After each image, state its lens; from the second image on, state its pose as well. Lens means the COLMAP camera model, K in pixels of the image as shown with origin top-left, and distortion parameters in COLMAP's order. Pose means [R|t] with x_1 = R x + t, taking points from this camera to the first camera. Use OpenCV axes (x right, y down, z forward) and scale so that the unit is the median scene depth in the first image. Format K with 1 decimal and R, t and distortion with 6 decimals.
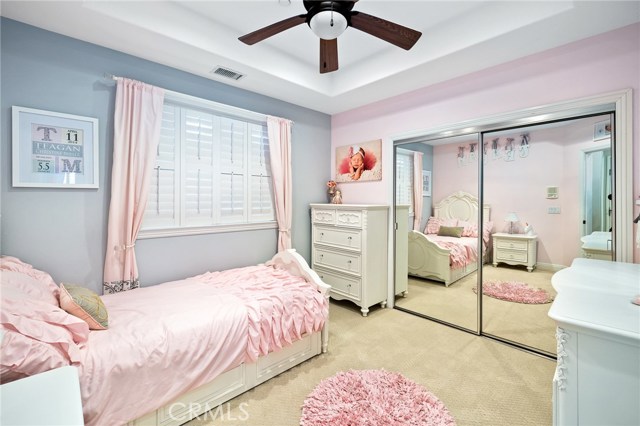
lens RADIAL K [[275.8, 0, 320.2], [0, 275.8, 202.7], [0, 0, 1]] dist [0.000341, 0.000050]
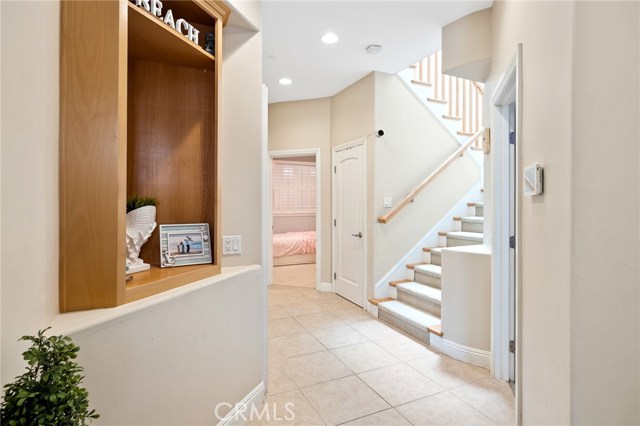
lens RADIAL K [[329.3, 0, 319.6], [0, 329.3, 205.6], [0, 0, 1]] dist [-0.003173, -0.000569]
pose [[0.948178, -0.000842, -0.317737, 0.886540], [0.003106, 0.999973, 0.006619, 0.001267], [0.317723, -0.007263, 0.948156, -1.985638]]
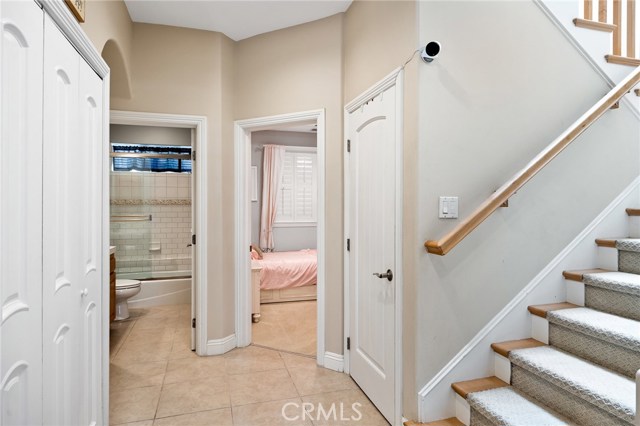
lens RADIAL K [[371.9, 0, 319.6], [0, 371.9, 209.5], [0, 0, 1]] dist [-0.001130, -0.001313]
pose [[0.892399, 0.000811, -0.451246, 0.803685], [0.001978, 0.999982, 0.005709, -0.003155], [0.451243, -0.005988, 0.892381, -1.182724]]
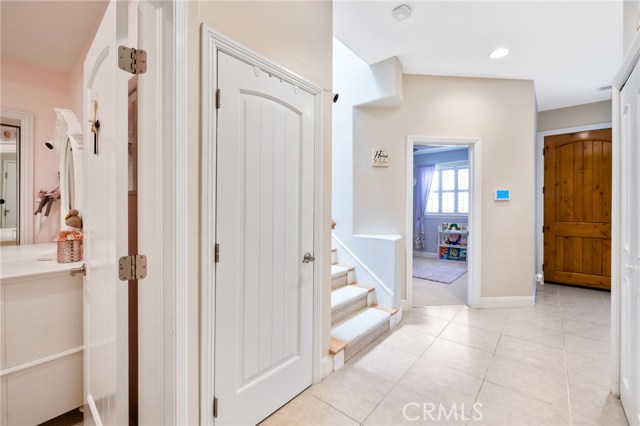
lens RADIAL K [[262.2, 0, 320.8], [0, 262.2, 209.2], [0, 0, 1]] dist [-0.000436, -0.000034]
pose [[-0.099191, -0.002539, 0.995065, -0.229650], [-0.006543, 0.999977, 0.001899, 0.026105], [-0.995047, -0.006322, -0.099205, -0.221206]]
